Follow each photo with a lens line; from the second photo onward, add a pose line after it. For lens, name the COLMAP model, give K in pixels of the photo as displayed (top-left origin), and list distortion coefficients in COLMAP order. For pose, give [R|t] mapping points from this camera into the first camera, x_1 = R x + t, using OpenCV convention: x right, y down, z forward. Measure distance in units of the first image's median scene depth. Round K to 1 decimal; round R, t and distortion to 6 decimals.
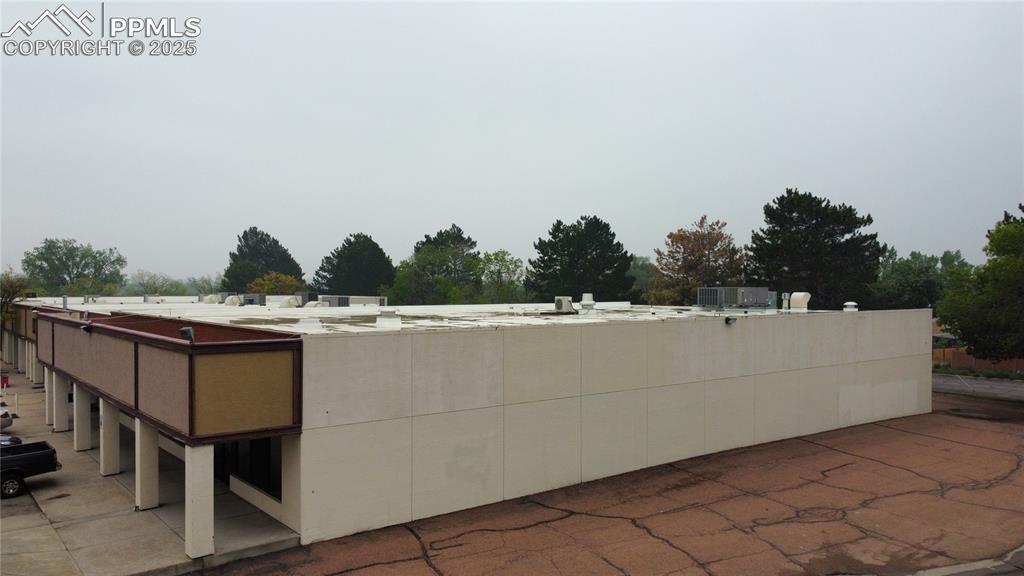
lens RADIAL K [[772.8, 0, 512.0], [0, 772.8, 288.0], [0, 0, 1]] dist [-0.001134, 0.000364]
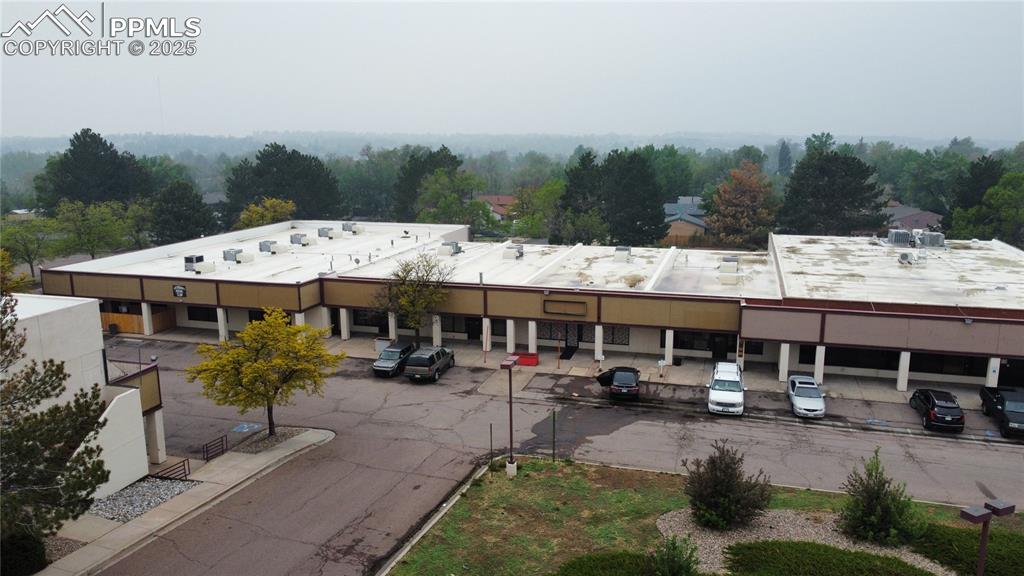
lens RADIAL K [[772.8, 0, 512.0], [0, 772.8, 288.0], [0, 0, 1]] dist [-0.001134, 0.000364]
pose [[0.820286, -0.113507, 0.560577, -0.761496], [0.004928, 0.981476, 0.191521, -0.115515], [-0.571932, -0.154339, 0.805651, 0.067553]]
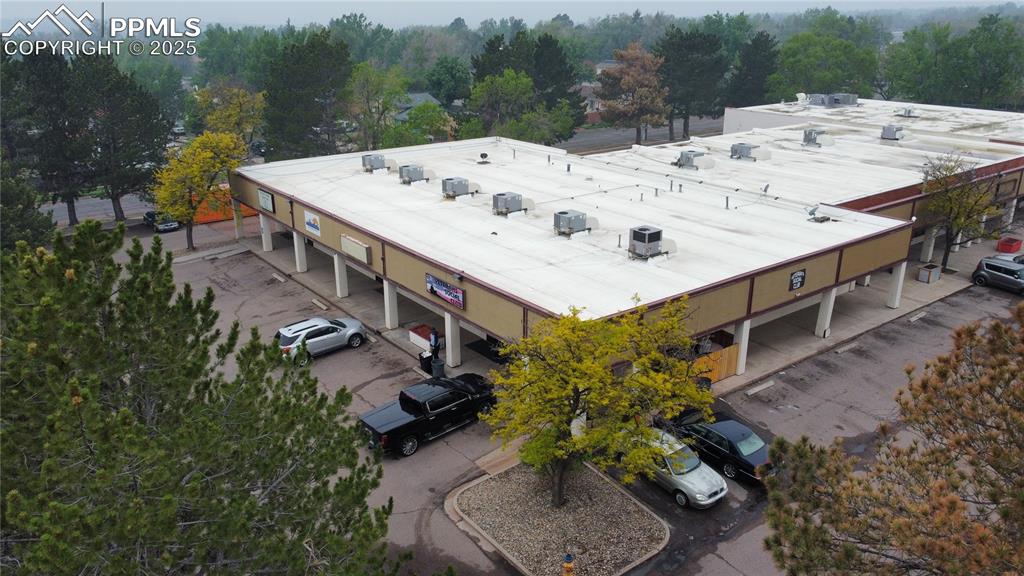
lens RADIAL K [[772.8, 0, 512.0], [0, 772.8, 288.0], [0, 0, 1]] dist [-0.001134, 0.000364]
pose [[0.022287, -0.333640, 0.942437, -1.027554], [0.005946, 0.942699, 0.333592, -0.115942], [-0.999734, -0.001832, 0.022994, 0.993763]]
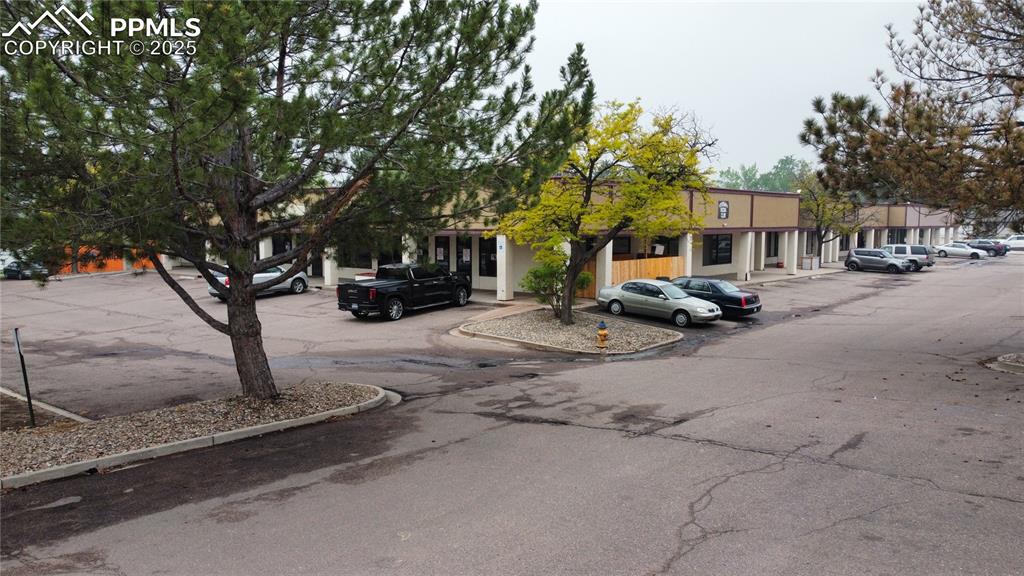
lens RADIAL K [[772.8, 0, 512.0], [0, 772.8, 288.0], [0, 0, 1]] dist [-0.001134, 0.000364]
pose [[-0.191699, -0.082981, 0.977940, -1.057614], [0.004248, 0.996340, 0.085375, 0.033854], [-0.981445, 0.020521, -0.190644, 1.063493]]
